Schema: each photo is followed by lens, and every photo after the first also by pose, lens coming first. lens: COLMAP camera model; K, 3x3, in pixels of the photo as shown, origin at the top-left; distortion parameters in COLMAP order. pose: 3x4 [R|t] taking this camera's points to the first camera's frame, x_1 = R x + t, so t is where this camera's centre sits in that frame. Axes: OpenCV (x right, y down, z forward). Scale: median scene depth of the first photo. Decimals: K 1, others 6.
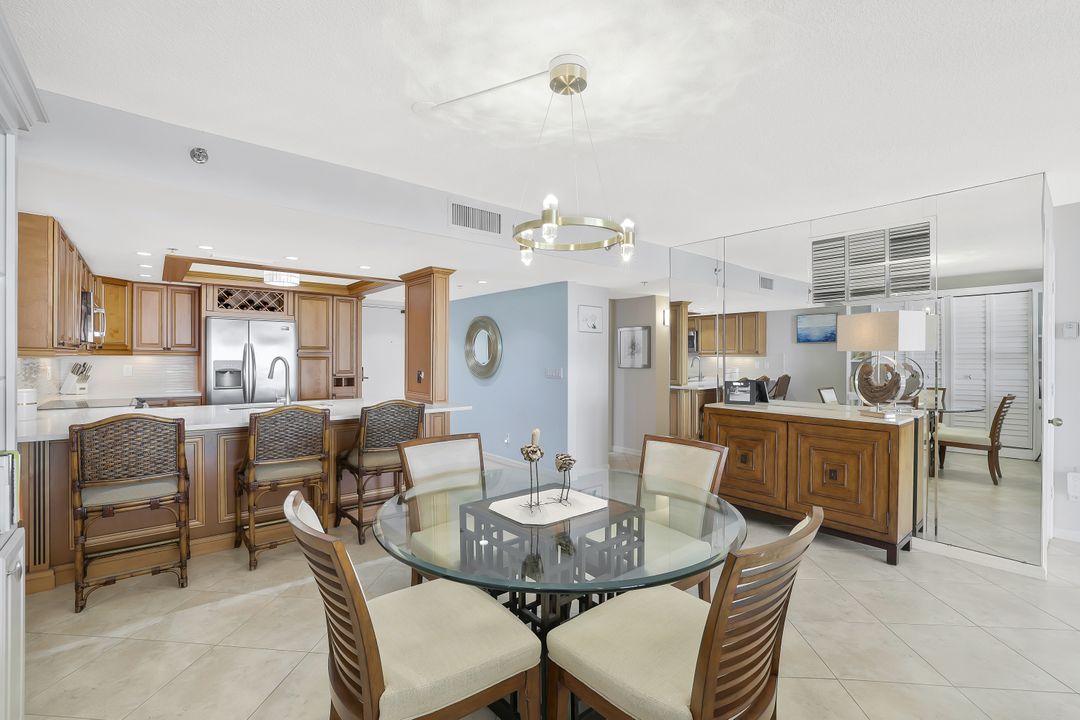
lens RADIAL K [[479.8, 0, 532.9], [0, 479.8, 355.3], [0, 0, 1]] dist [-0.029295, 0.014239]
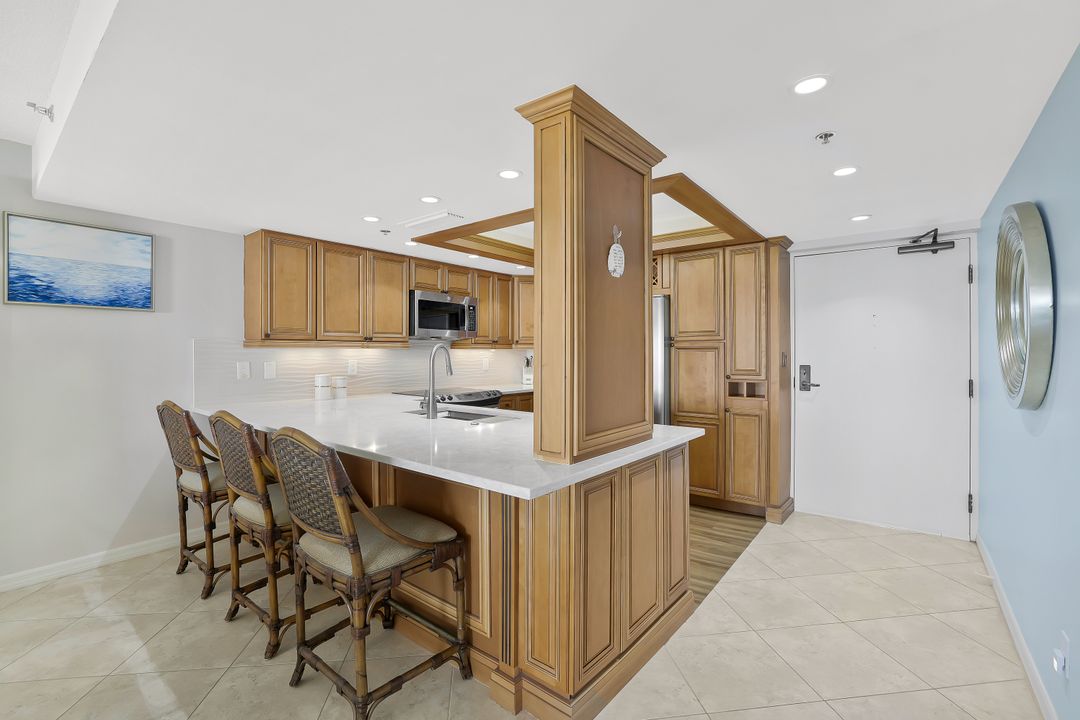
lens RADIAL K [[479.8, 0, 532.9], [0, 479.8, 355.3], [0, 0, 1]] dist [-0.029295, 0.014239]
pose [[0.204160, -0.002450, -0.978934, 0.145121], [0.006873, 0.999976, -0.001070, 0.014804], [0.978913, -0.006510, 0.204172, 0.732152]]
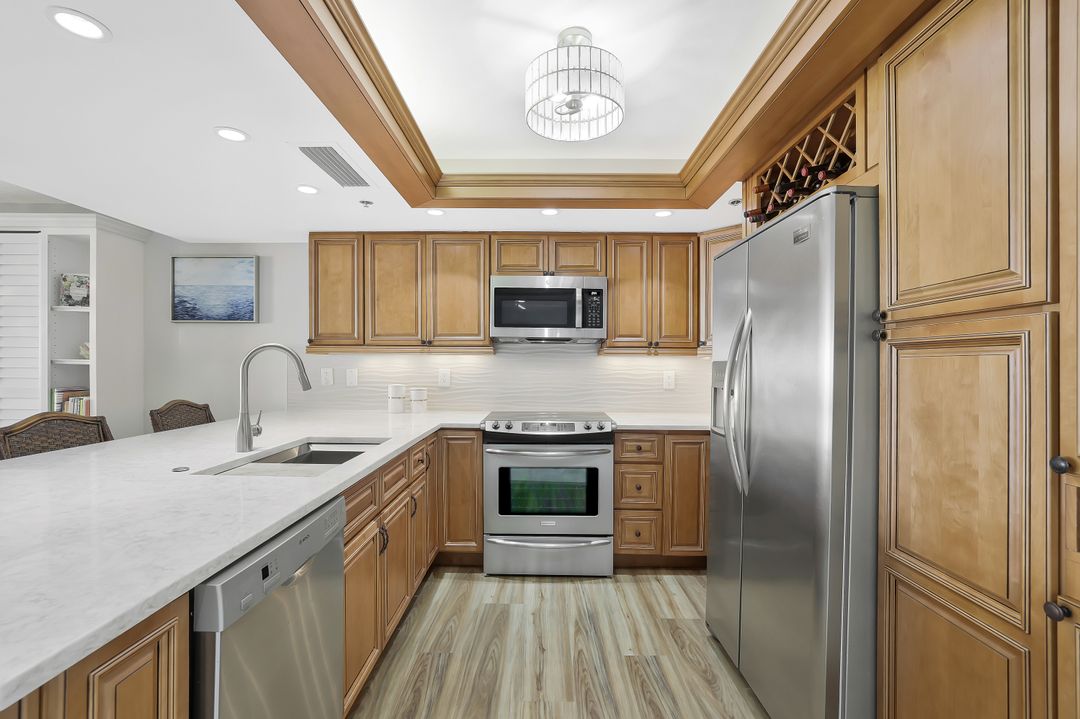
lens RADIAL K [[482.6, 0, 533.7], [0, 482.6, 369.5], [0, 0, 1]] dist [-0.039069, 0.014811]
pose [[-0.645864, -0.005600, -0.763432, -0.248235], [-0.010725, 0.999941, 0.001738, 0.017919], [0.763377, 0.009310, -0.645886, 1.121104]]
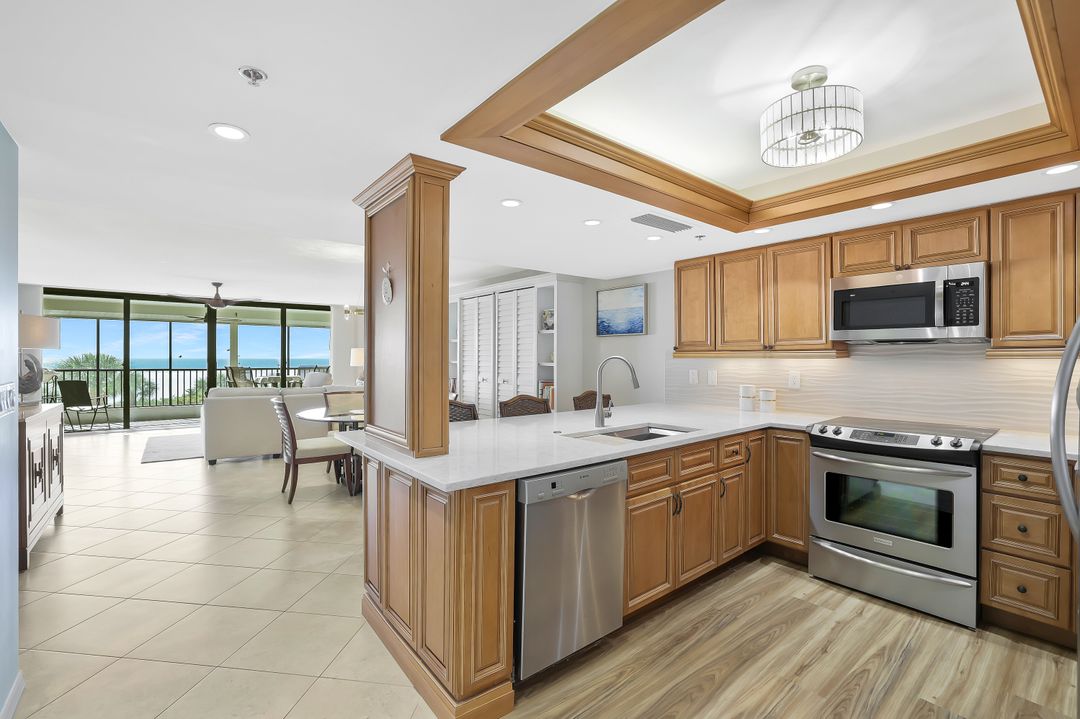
lens RADIAL K [[479.8, 0, 532.9], [0, 479.8, 354.8], [0, 0, 1]] dist [-0.029295, 0.014239]
pose [[-0.999878, -0.006982, 0.013987, -0.310989], [-0.007109, 0.999934, -0.009037, 0.005101], [-0.013923, -0.009136, -0.999861, 1.277301]]
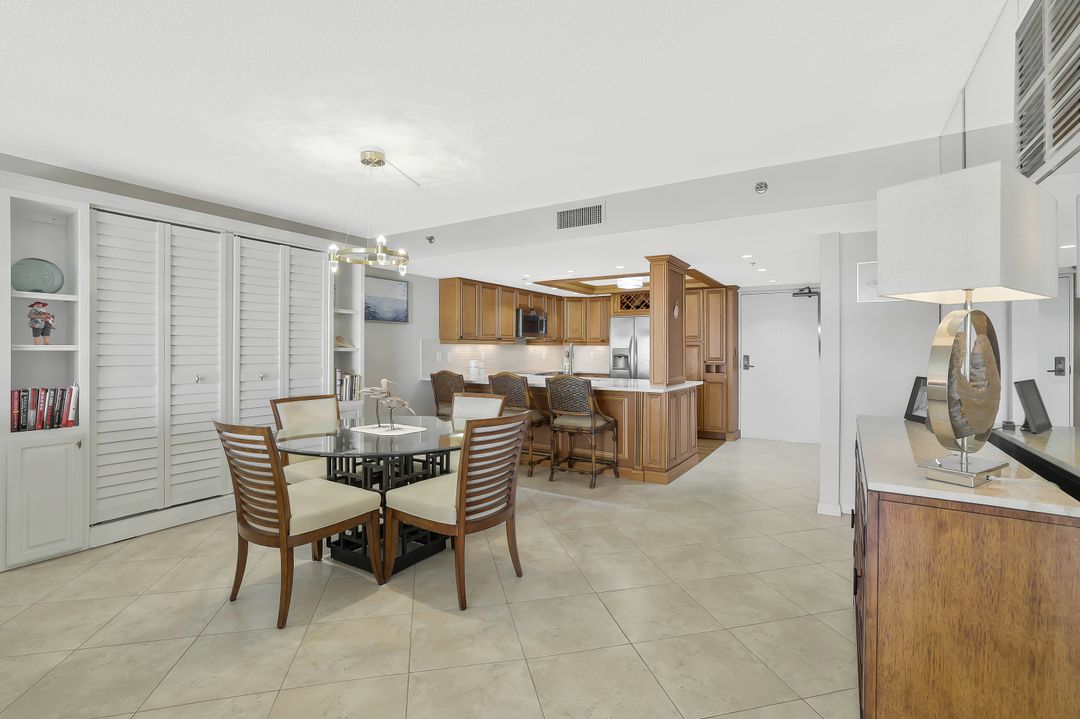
lens RADIAL K [[484.5, 0, 532.1], [0, 484.5, 347.4], [0, 0, 1]] dist [-0.028214, 0.015472]
pose [[0.300462, -0.008447, -0.953756, 0.587498], [0.002187, 0.999964, -0.008167, 0.019409], [0.953791, 0.000368, 0.300469, 0.344110]]
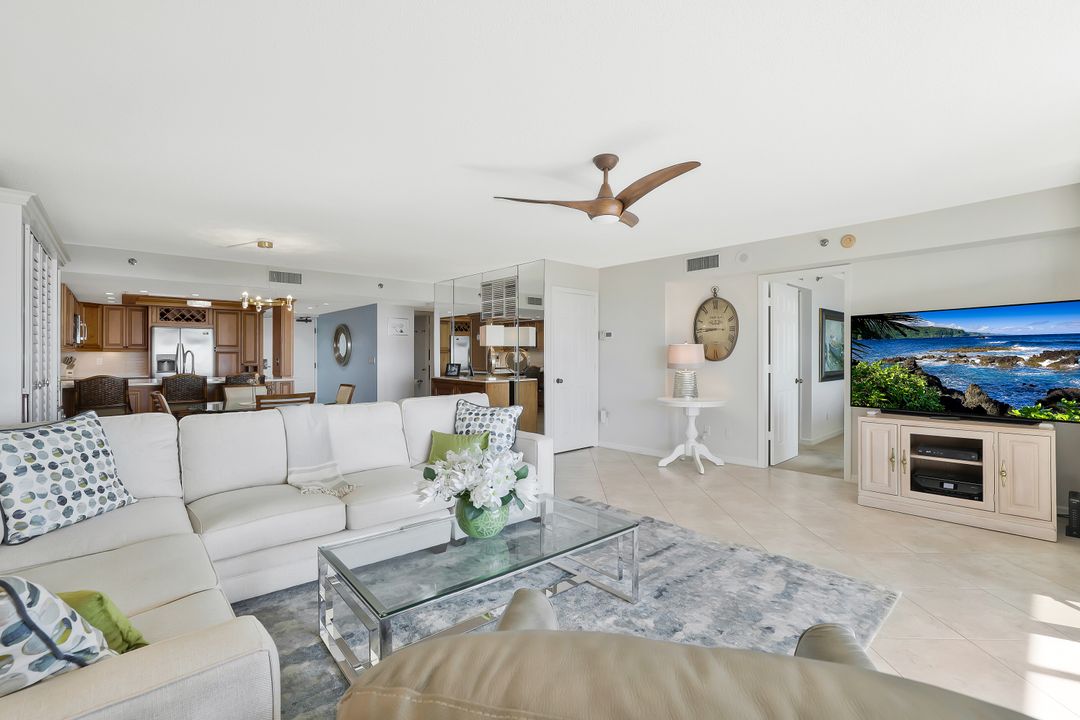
lens RADIAL K [[484.5, 0, 532.1], [0, 484.5, 347.9], [0, 0, 1]] dist [-0.028214, 0.015472]
pose [[0.999496, -0.006878, 0.030993, 0.505843], [0.007207, 0.999919, -0.010531, 0.014889], [-0.030918, 0.010749, 0.999464, -0.603324]]
